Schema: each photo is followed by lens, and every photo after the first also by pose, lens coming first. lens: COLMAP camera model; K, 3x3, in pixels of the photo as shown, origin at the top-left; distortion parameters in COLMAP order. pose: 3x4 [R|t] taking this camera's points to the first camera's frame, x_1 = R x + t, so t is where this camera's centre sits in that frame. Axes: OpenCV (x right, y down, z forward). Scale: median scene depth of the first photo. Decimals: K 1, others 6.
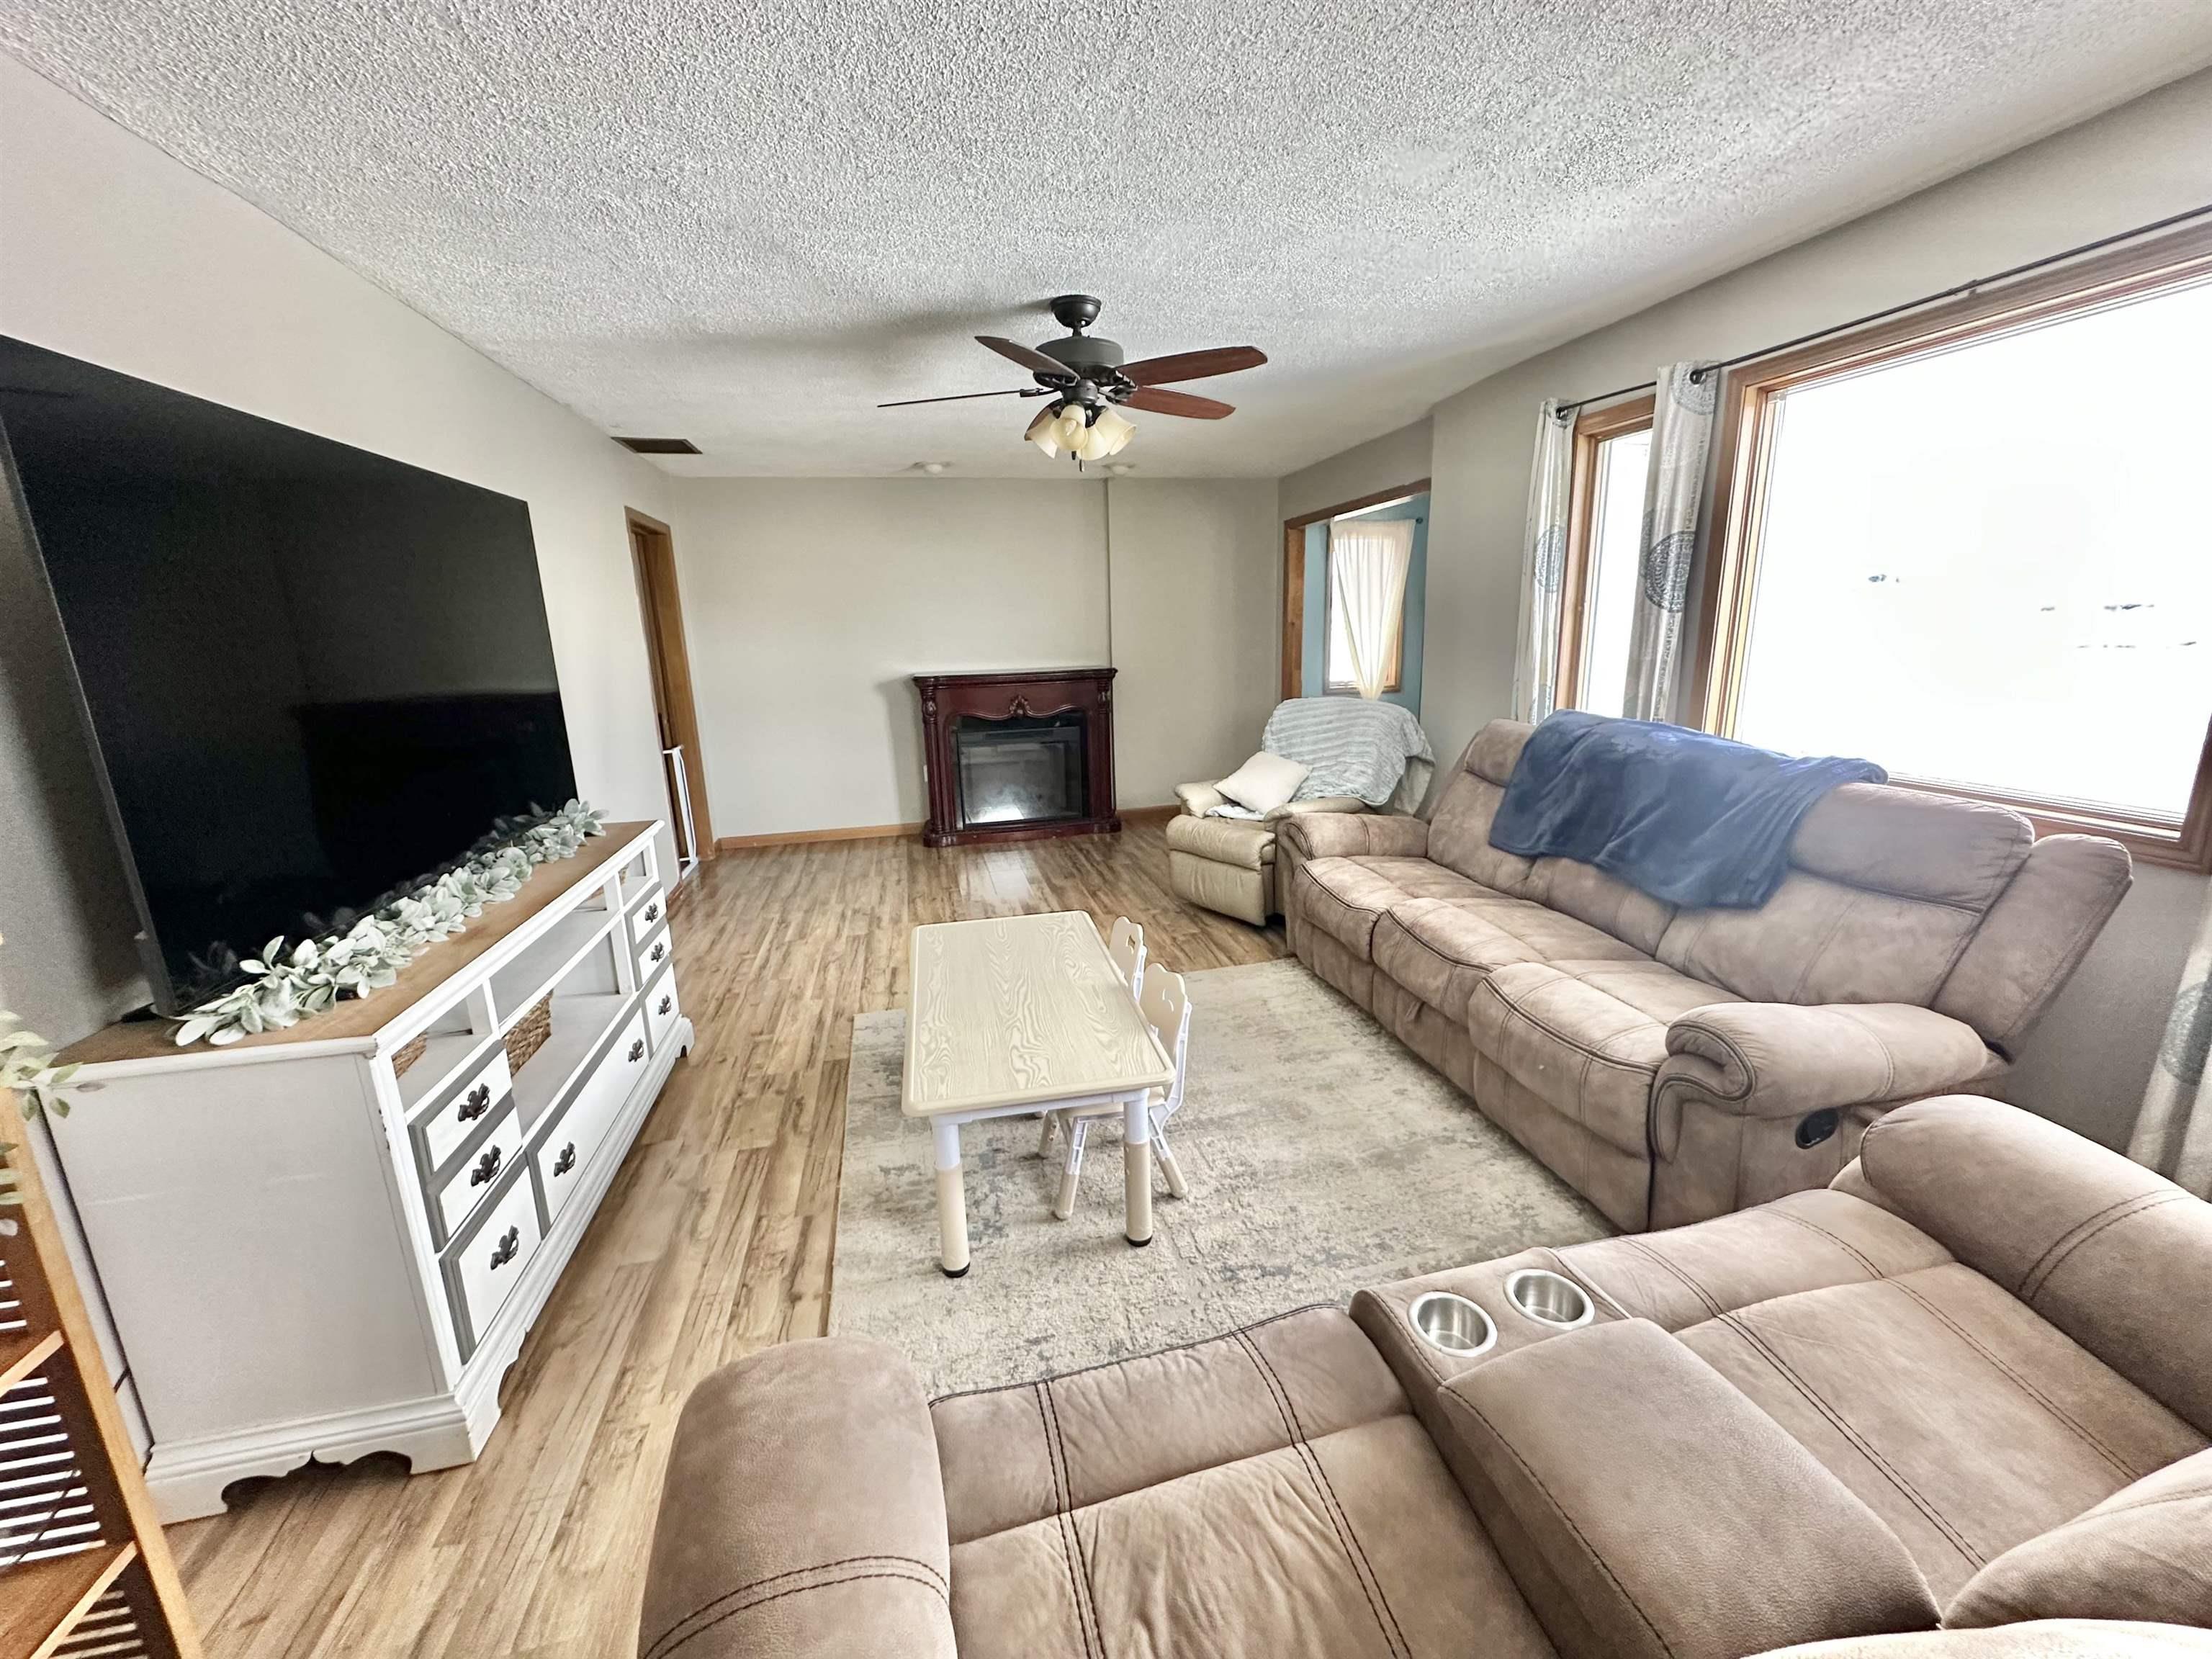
lens RADIAL K [[877.4, 0, 1097.4], [0, 877.4, 821.7], [0, 0, 1]] dist [-0.004807, 0.000753]
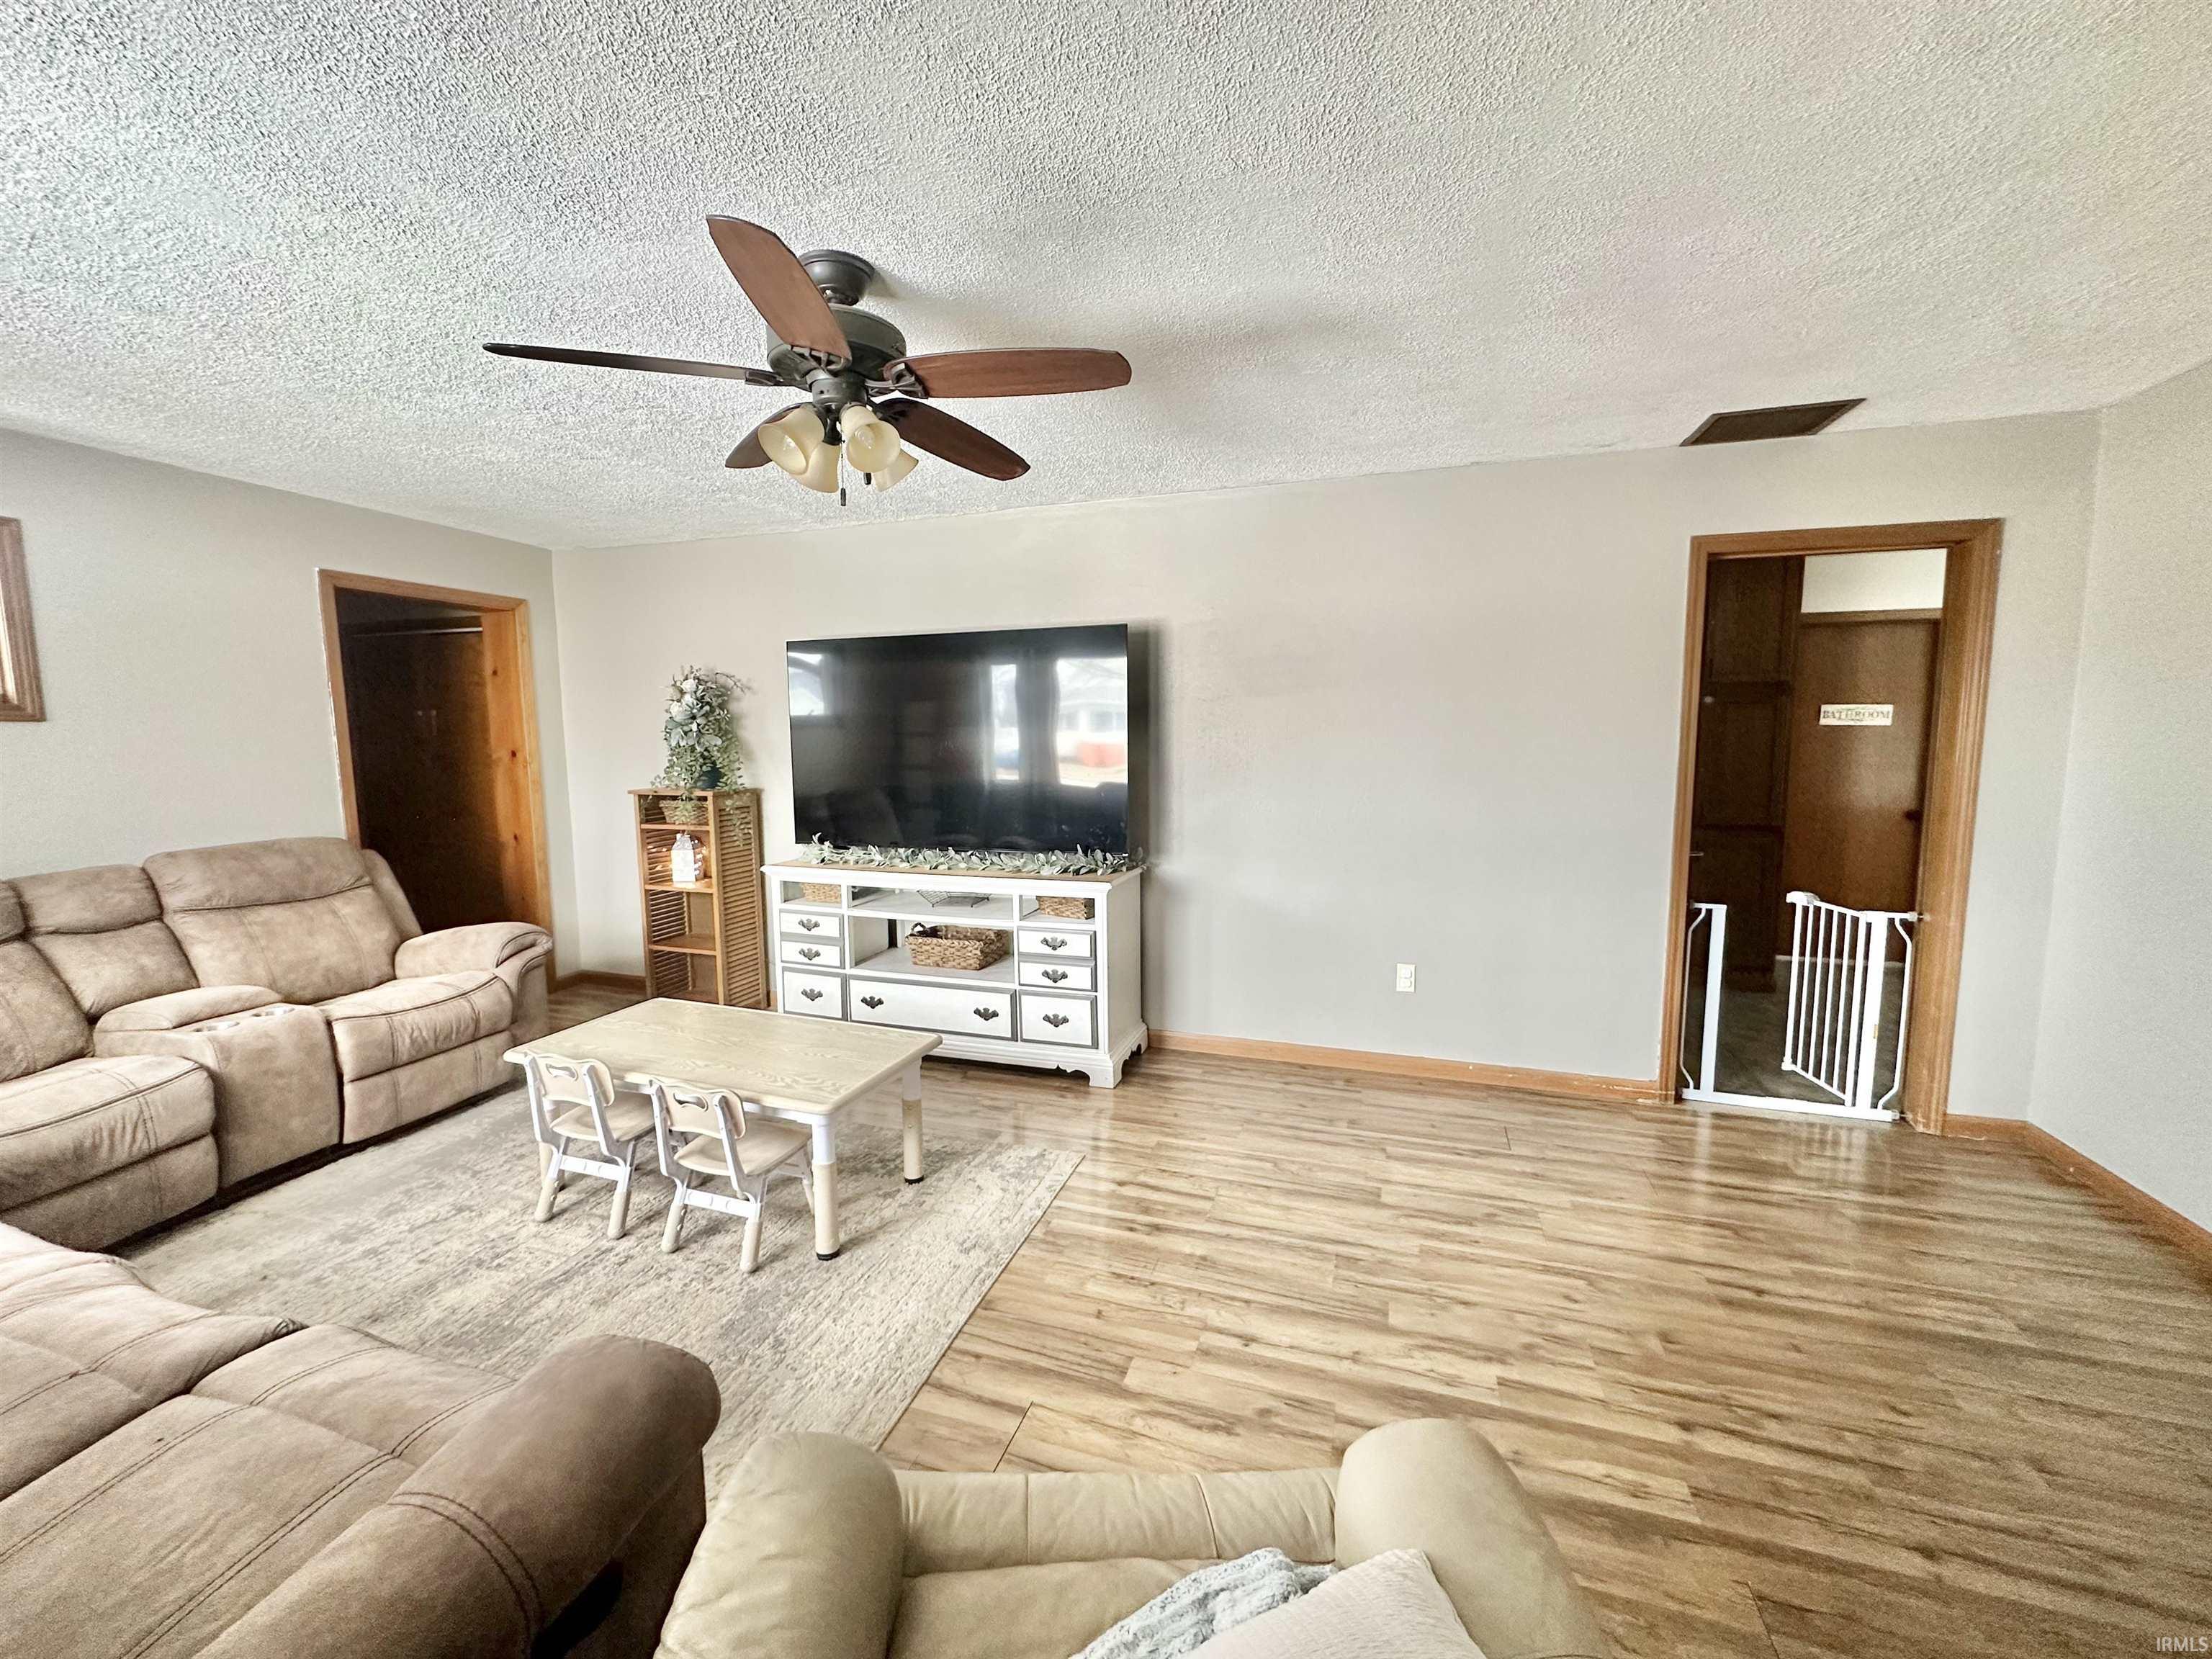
lens RADIAL K [[877.4, 0, 1105.3], [0, 877.4, 821.9], [0, 0, 1]] dist [-0.004807, 0.000753]
pose [[-0.501331, 0.131085, -0.855268, 0.537415], [-0.168174, 0.954845, 0.244925, -0.402450], [0.848755, 0.266623, -0.456649, 1.659916]]
